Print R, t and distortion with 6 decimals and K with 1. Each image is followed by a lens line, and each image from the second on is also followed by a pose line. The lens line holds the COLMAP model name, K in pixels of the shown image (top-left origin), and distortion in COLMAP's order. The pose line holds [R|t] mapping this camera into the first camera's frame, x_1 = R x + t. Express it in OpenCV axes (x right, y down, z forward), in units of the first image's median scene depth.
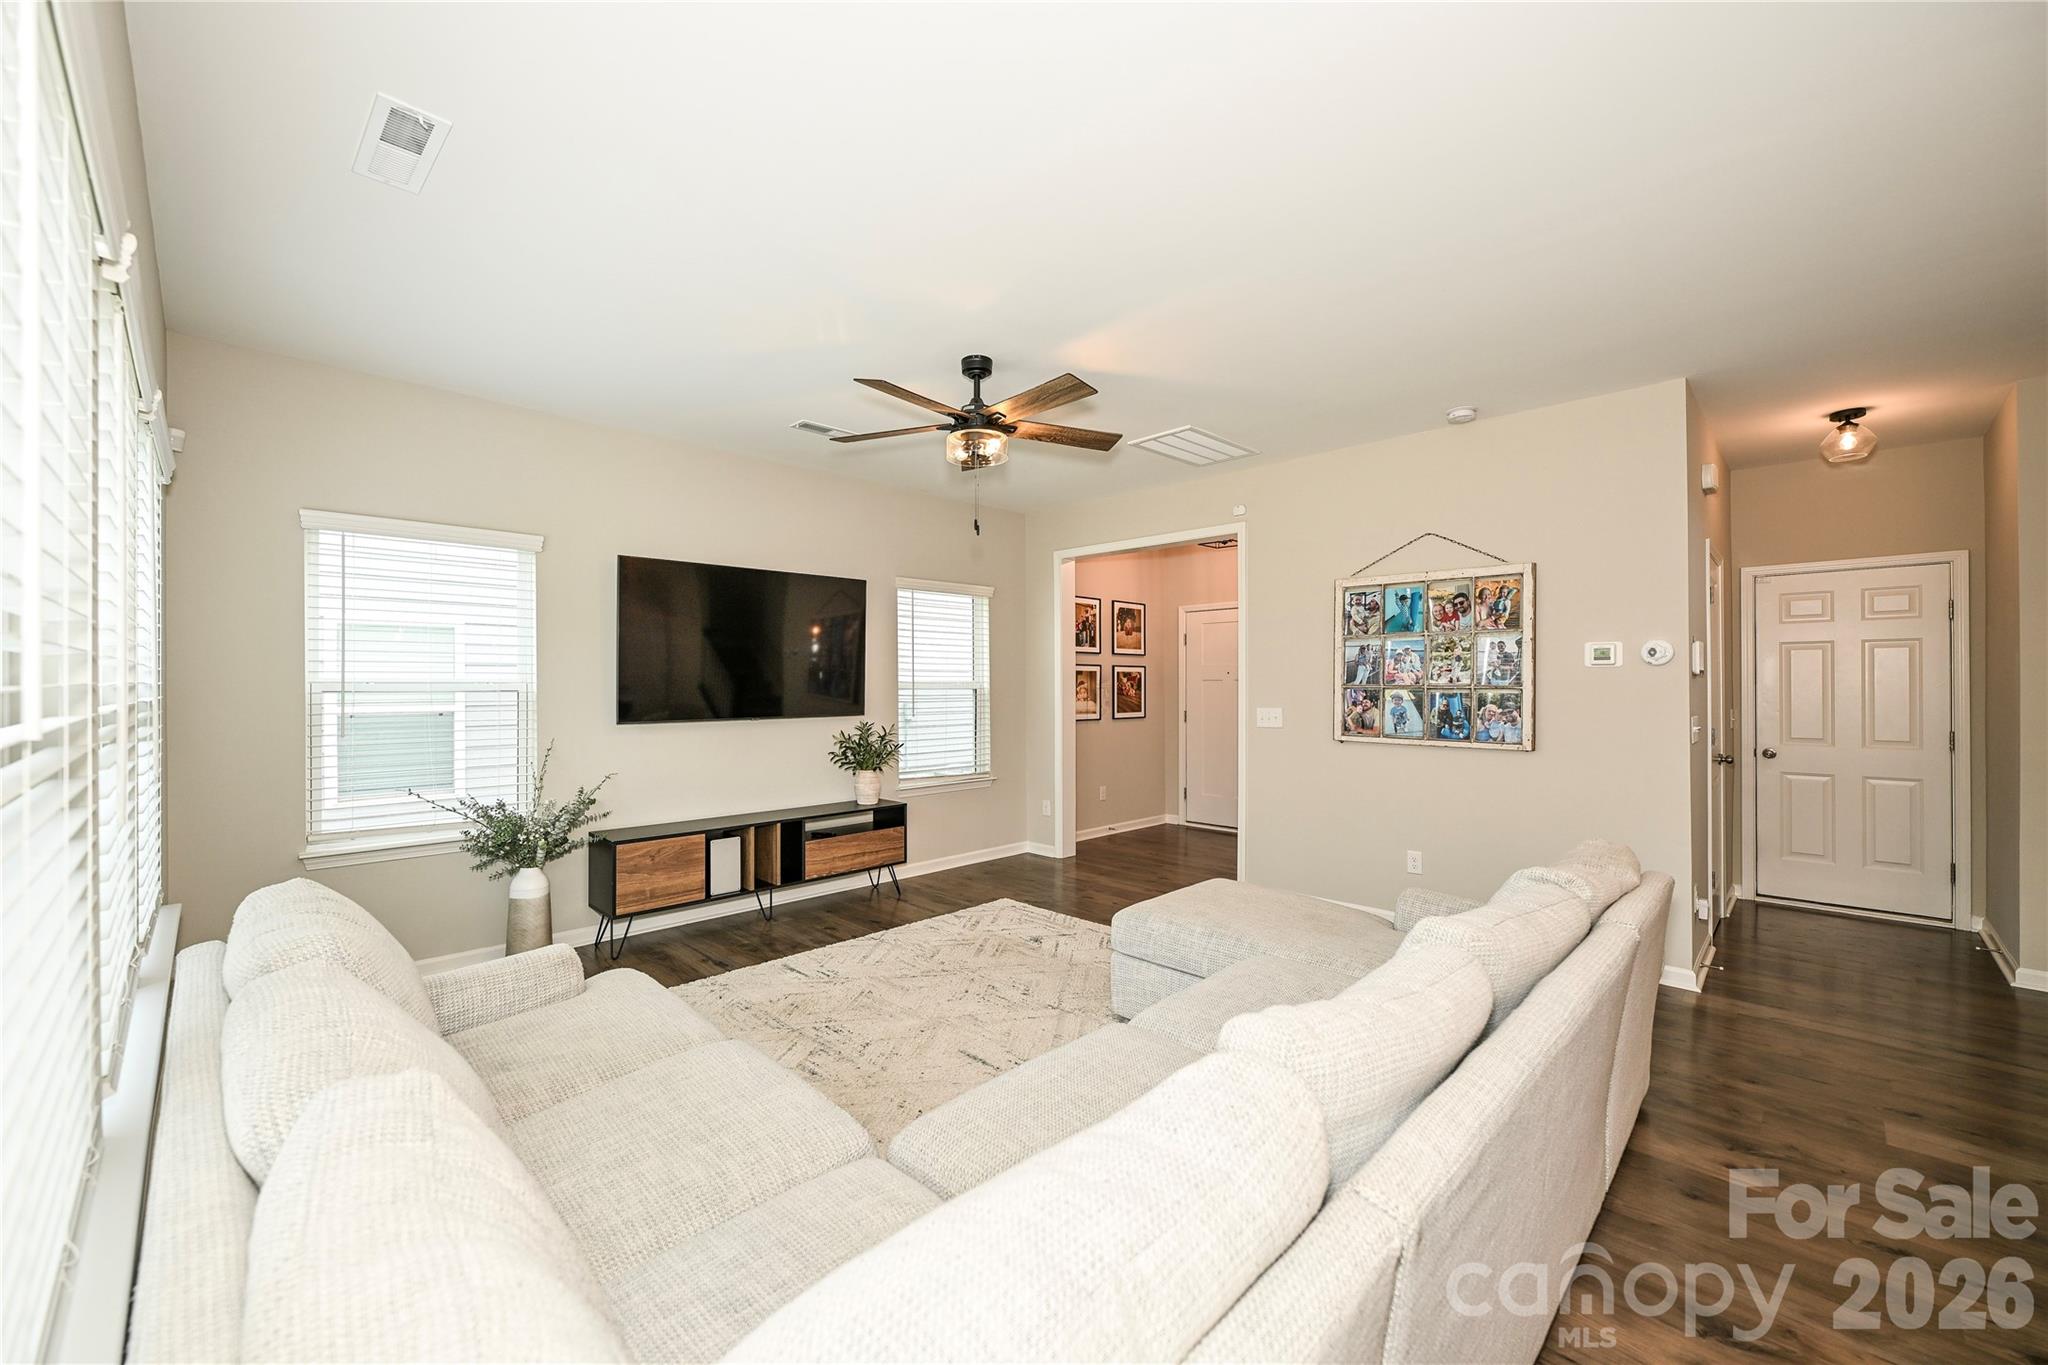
lens RADIAL K [[807.0, 0, 1013.1], [0, 807.0, 681.5], [0, 0, 1]] dist [-0.001018, -0.000103]
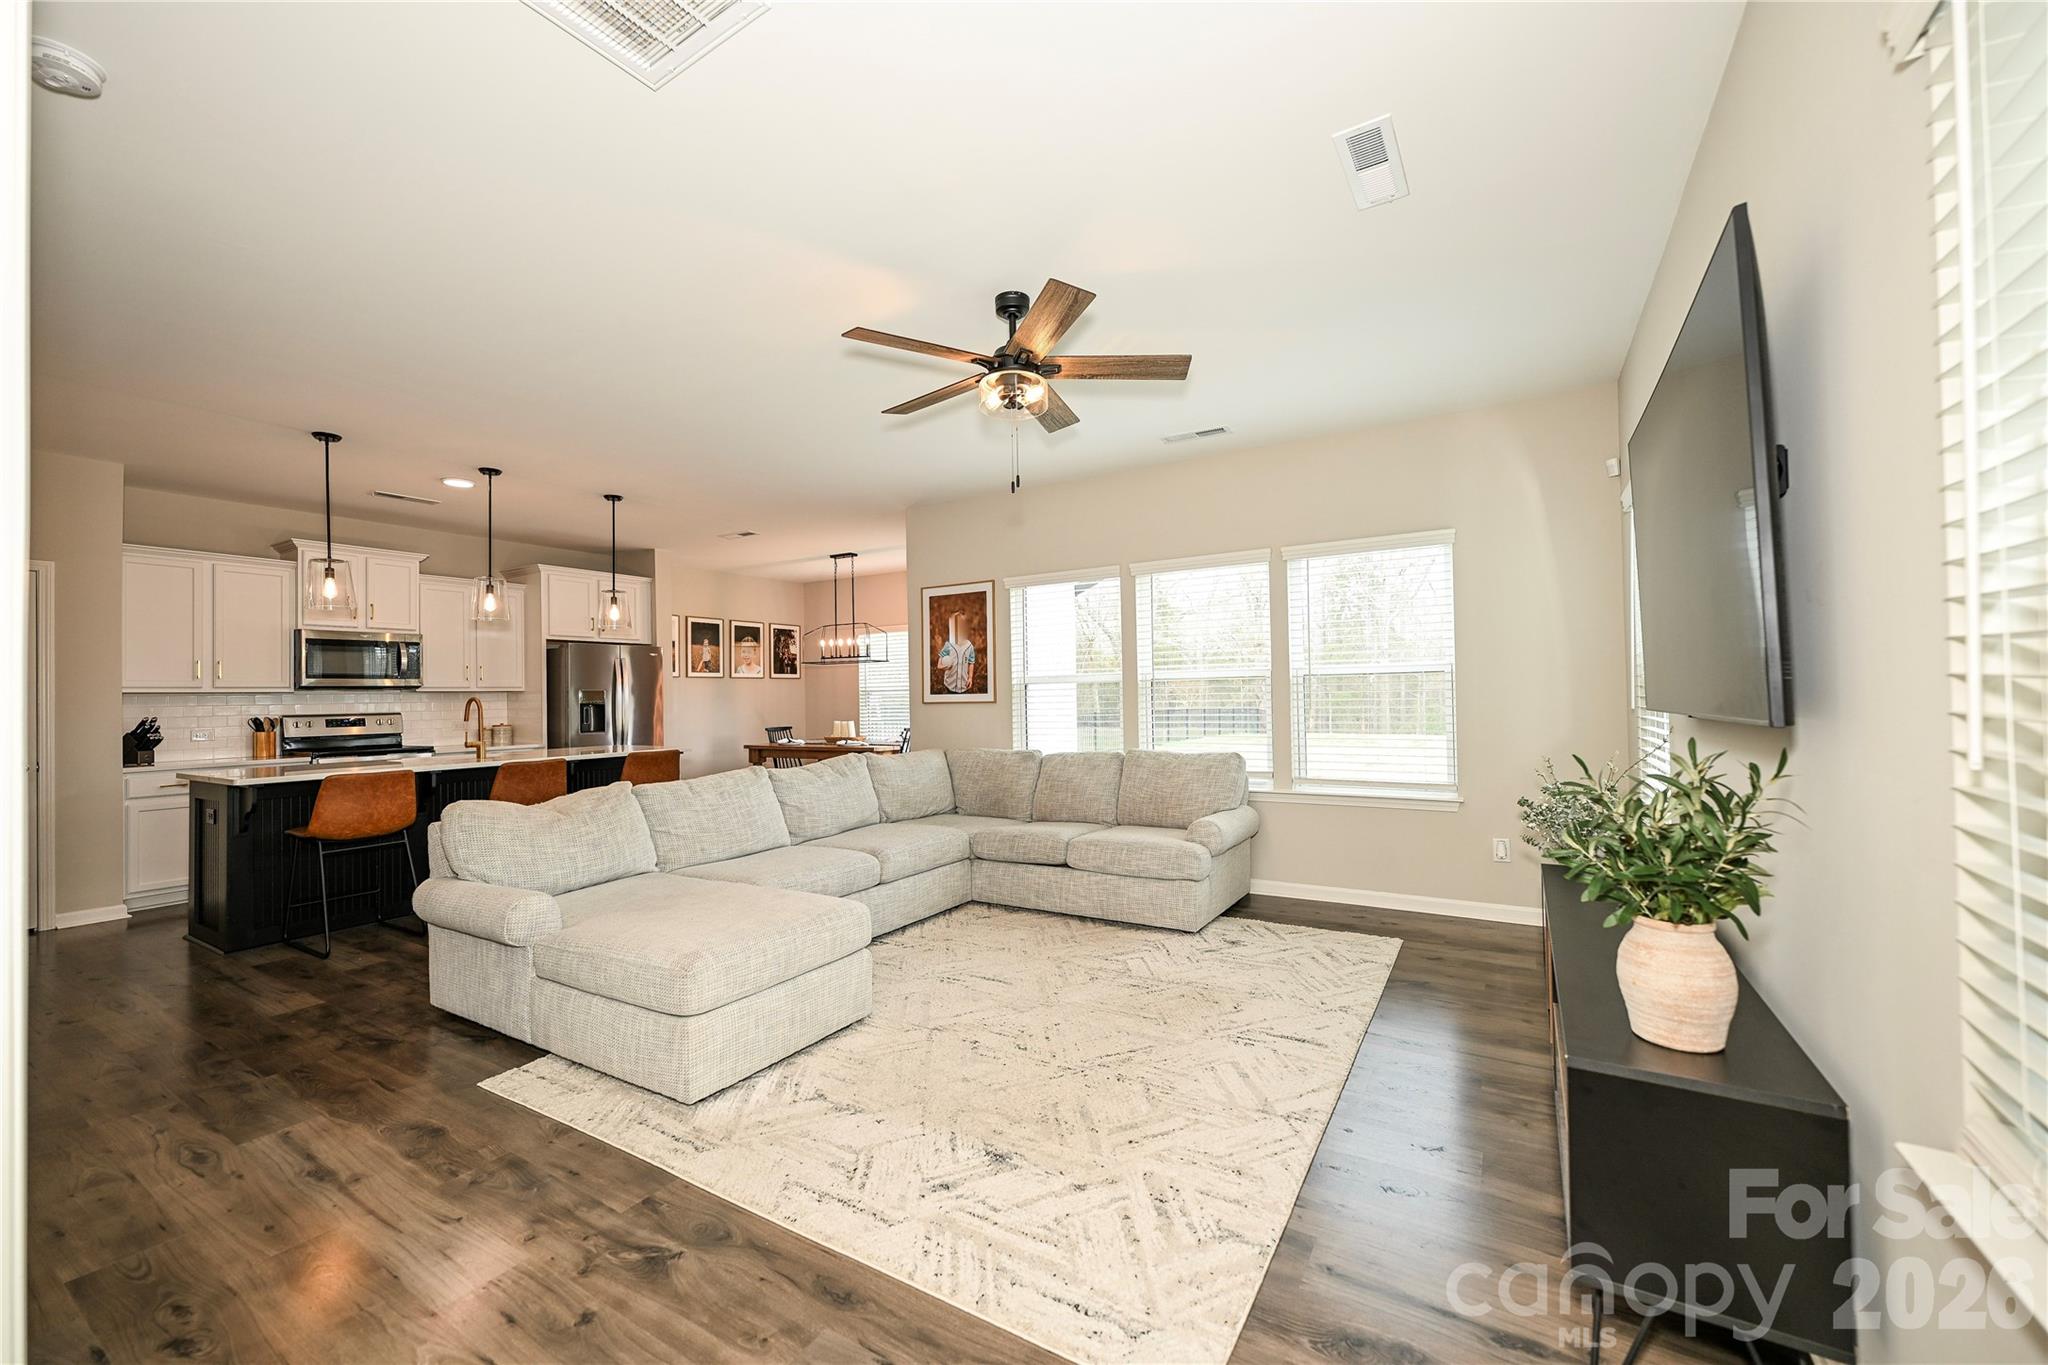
lens RADIAL K [[808.8, 0, 1017.7], [0, 808.8, 685.9], [0, 0, 1]] dist [-0.001798, 0.000048]
pose [[-0.972674, 0.012606, -0.231834, 0.126001], [0.016357, 0.999764, -0.014263, 0.034272], [0.231600, -0.017665, -0.972651, 1.450471]]
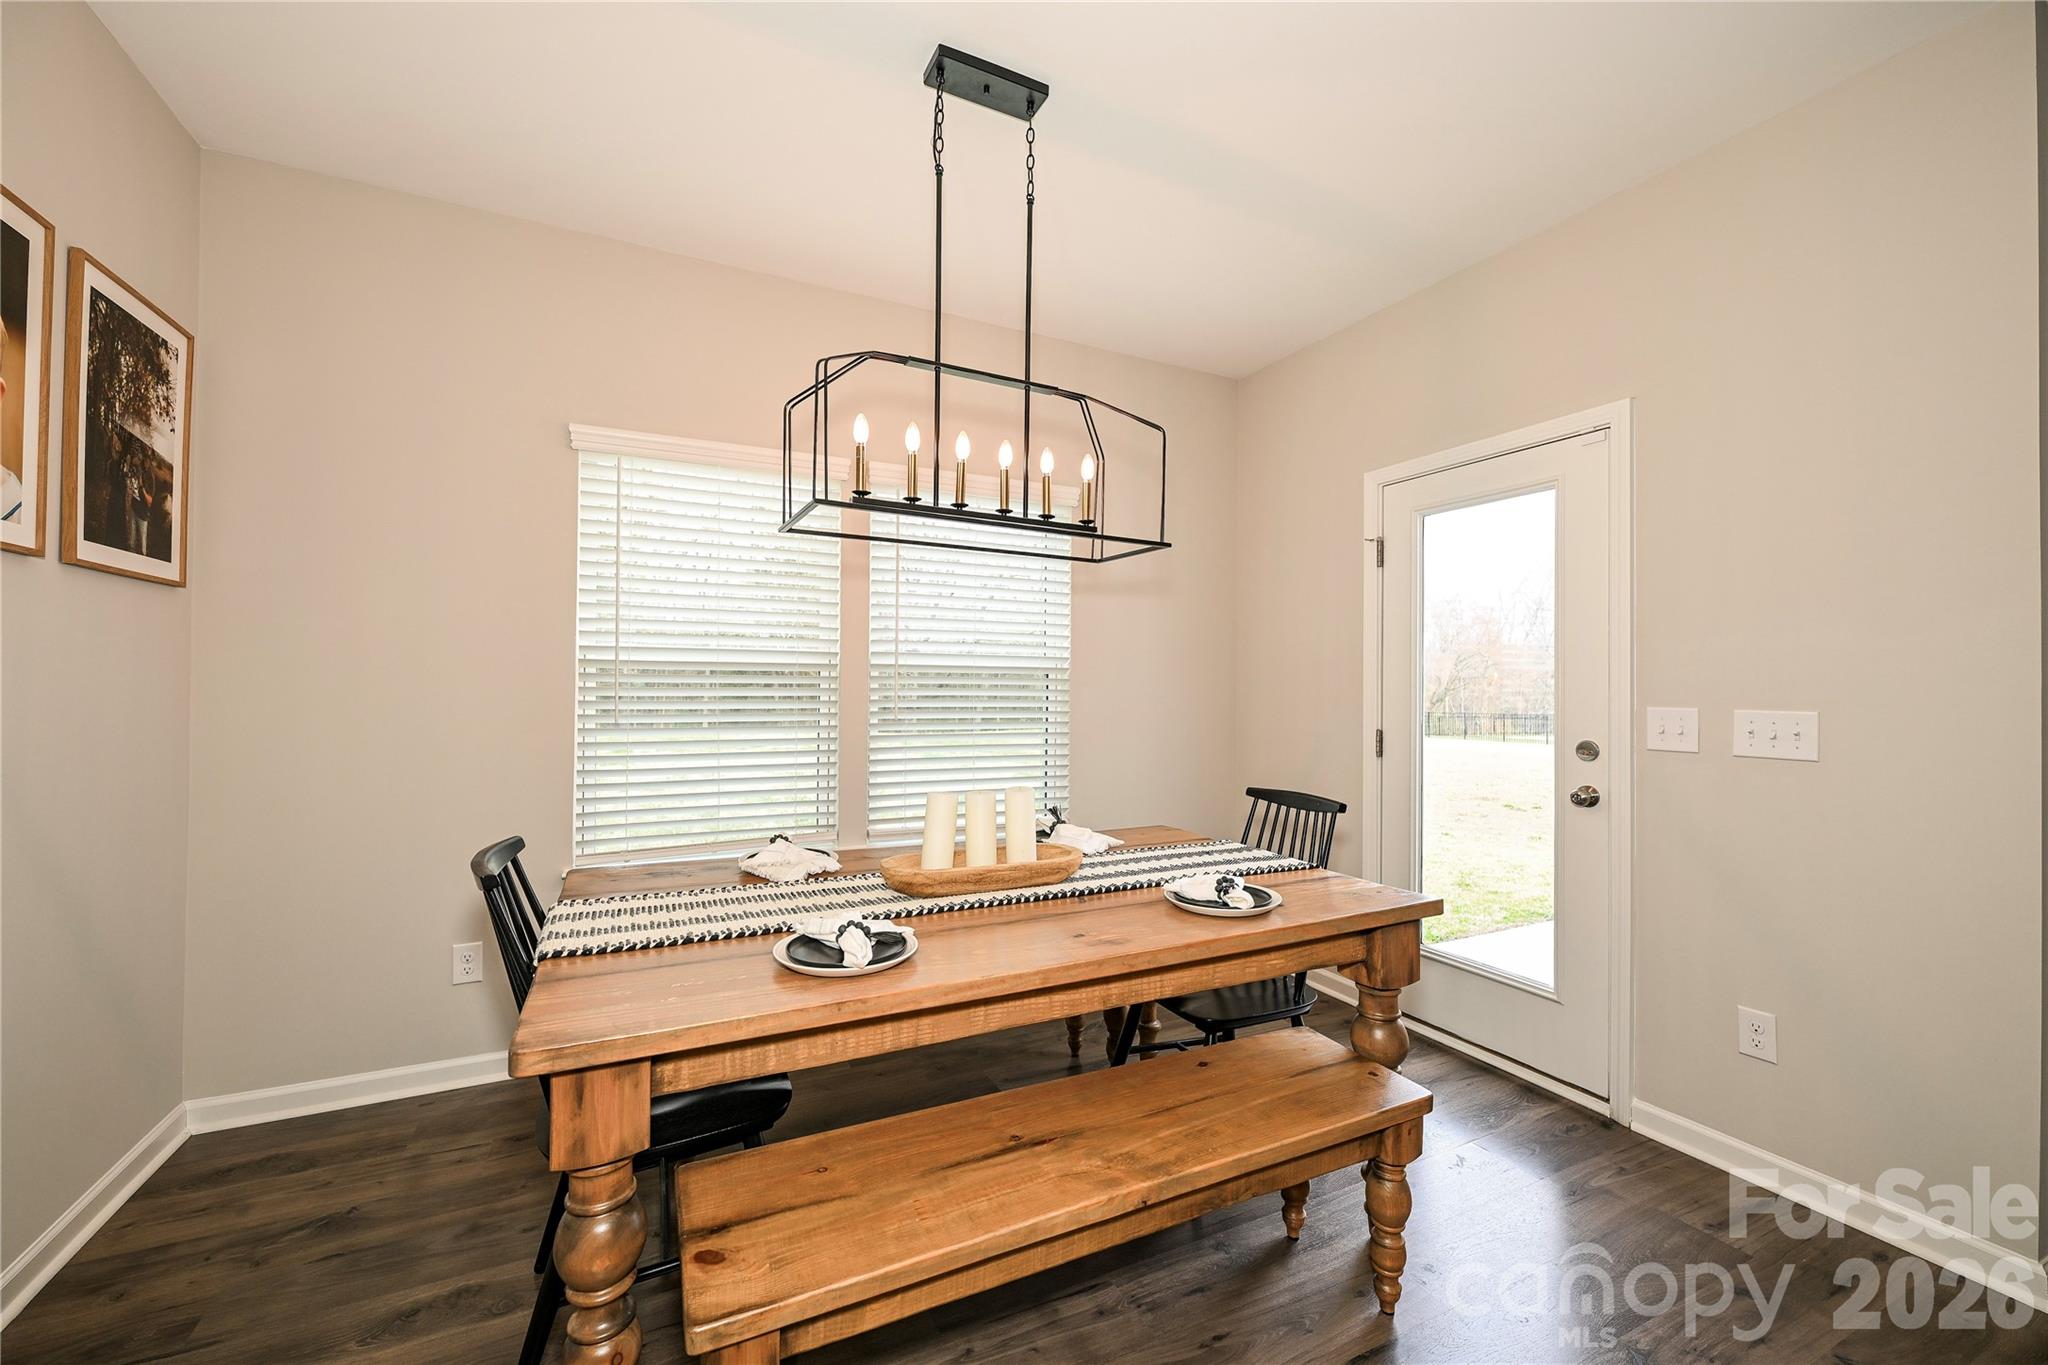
lens RADIAL K [[805.1, 0, 1018.4], [0, 805.1, 679.7], [0, 0, 1]] dist [-0.000557, 0.000136]
pose [[-0.321325, -0.010236, -0.946914, 0.494255], [-0.006488, 0.999942, -0.008608, 0.026170], [0.946947, 0.003378, -0.321373, -0.350044]]
